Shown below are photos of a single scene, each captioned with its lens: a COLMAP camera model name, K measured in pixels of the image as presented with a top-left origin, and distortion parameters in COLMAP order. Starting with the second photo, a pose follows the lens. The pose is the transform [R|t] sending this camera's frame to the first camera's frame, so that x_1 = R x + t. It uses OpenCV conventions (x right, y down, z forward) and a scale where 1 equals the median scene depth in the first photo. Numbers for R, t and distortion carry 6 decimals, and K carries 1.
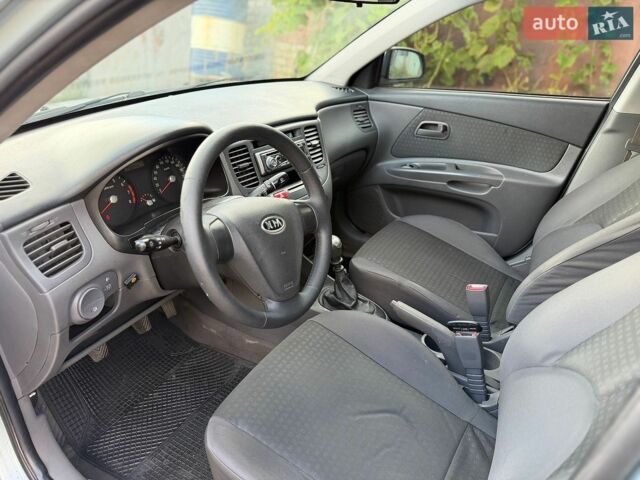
lens RADIAL K [[453.9, 0, 320.0], [0, 453.9, 240.0], [0, 0, 1]] dist [0.081701, -0.132700]
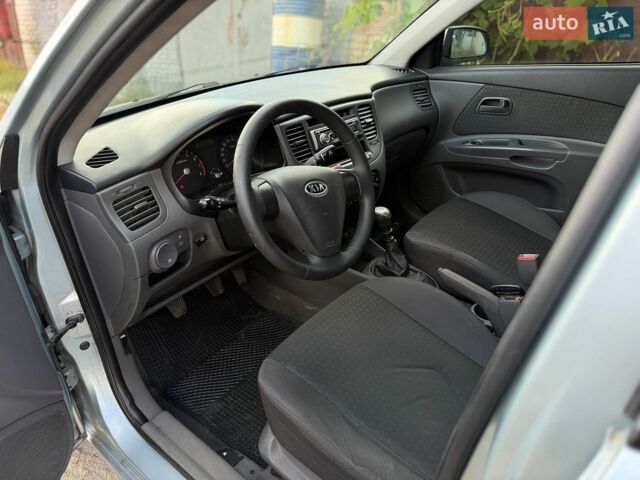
lens RADIAL K [[453.9, 0, 320.0], [0, 453.9, 240.0], [0, 0, 1]] dist [0.081701, -0.132700]
pose [[0.982526, 0.006037, -0.186027, 0.085821], [-0.004594, 0.999956, 0.008185, 0.062358], [0.186068, -0.007188, 0.982511, -0.072056]]
